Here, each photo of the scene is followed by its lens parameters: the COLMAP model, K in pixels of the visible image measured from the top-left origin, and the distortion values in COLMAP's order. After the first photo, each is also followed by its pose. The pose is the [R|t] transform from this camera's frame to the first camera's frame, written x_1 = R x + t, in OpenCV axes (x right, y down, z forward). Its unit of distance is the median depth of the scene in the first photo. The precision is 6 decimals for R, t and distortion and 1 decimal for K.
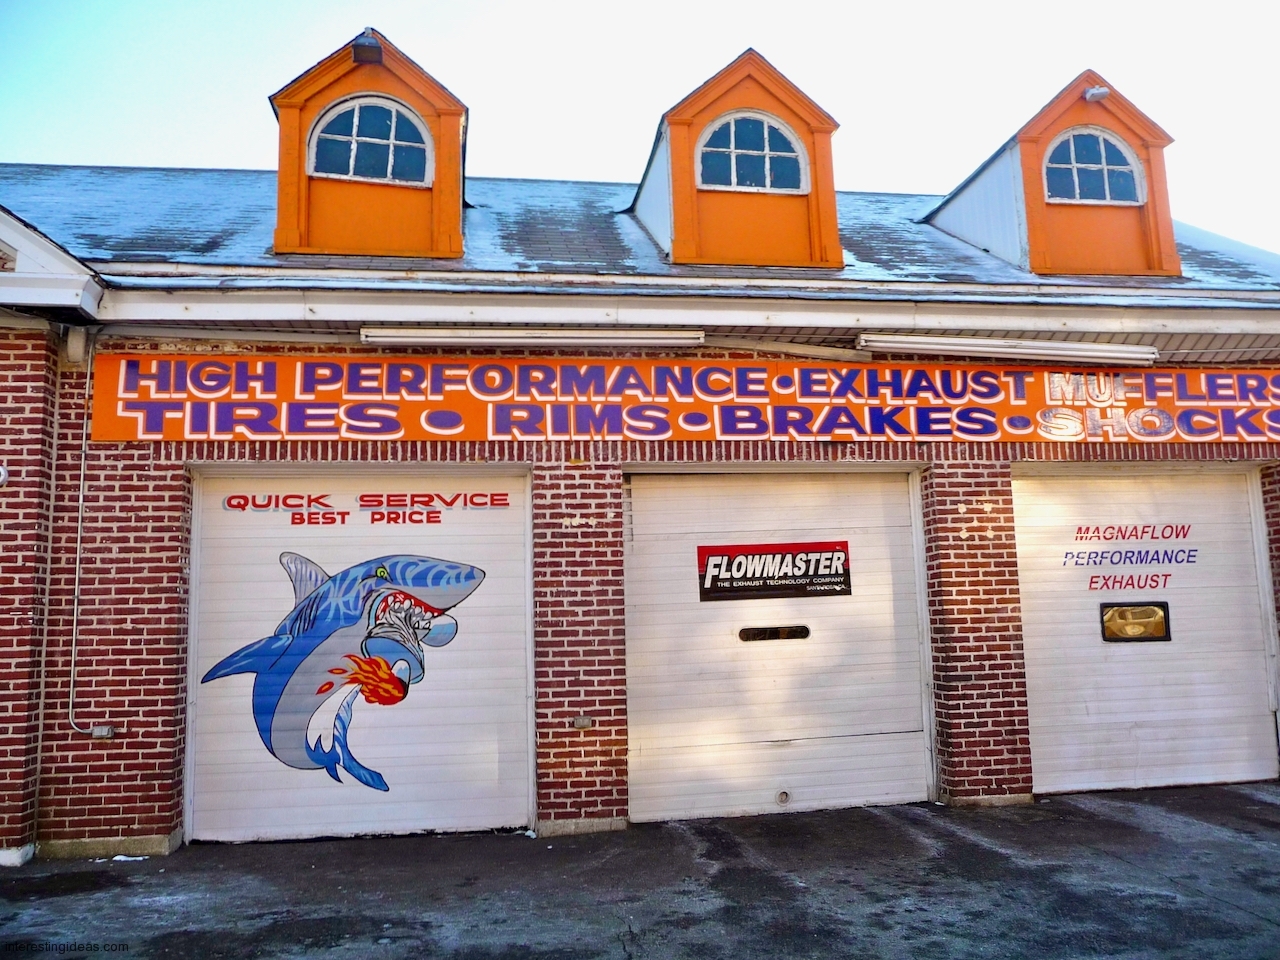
lens RADIAL K [[1050.2, 0, 640.5], [0, 1050.2, 475.5], [0, 0, 1]] dist [-0.045310, 0.041179]
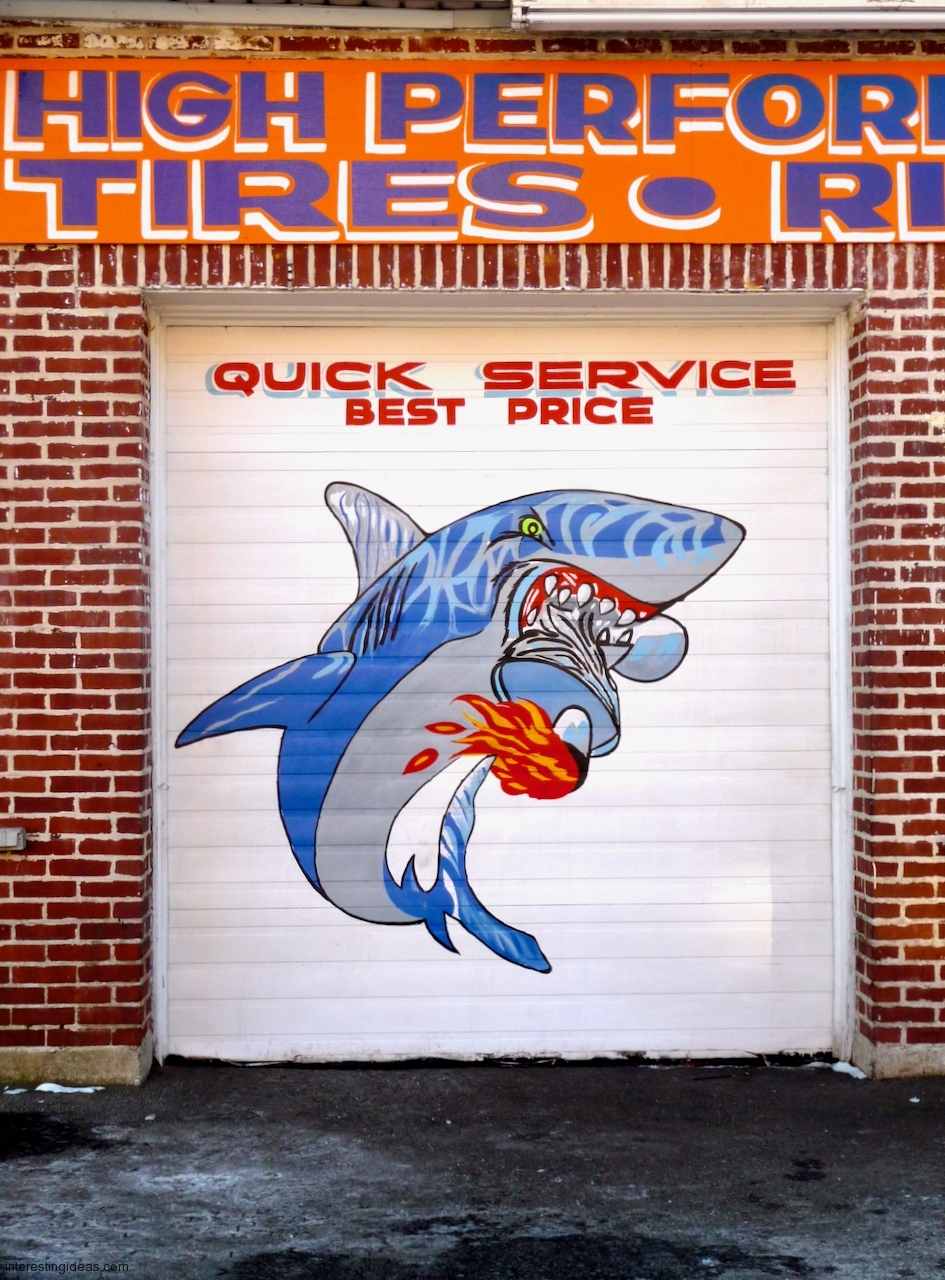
lens RADIAL K [[2008.8, 0, 473.1], [0, 2008.8, 641.8], [0, 0, 1]] dist [0.010688, 0.000000]
pose [[0.992517, 0.017414, -0.120855, -0.167695], [-0.001266, 0.991192, 0.132423, 0.024240], [0.122096, -0.131279, 0.983798, 0.090028]]
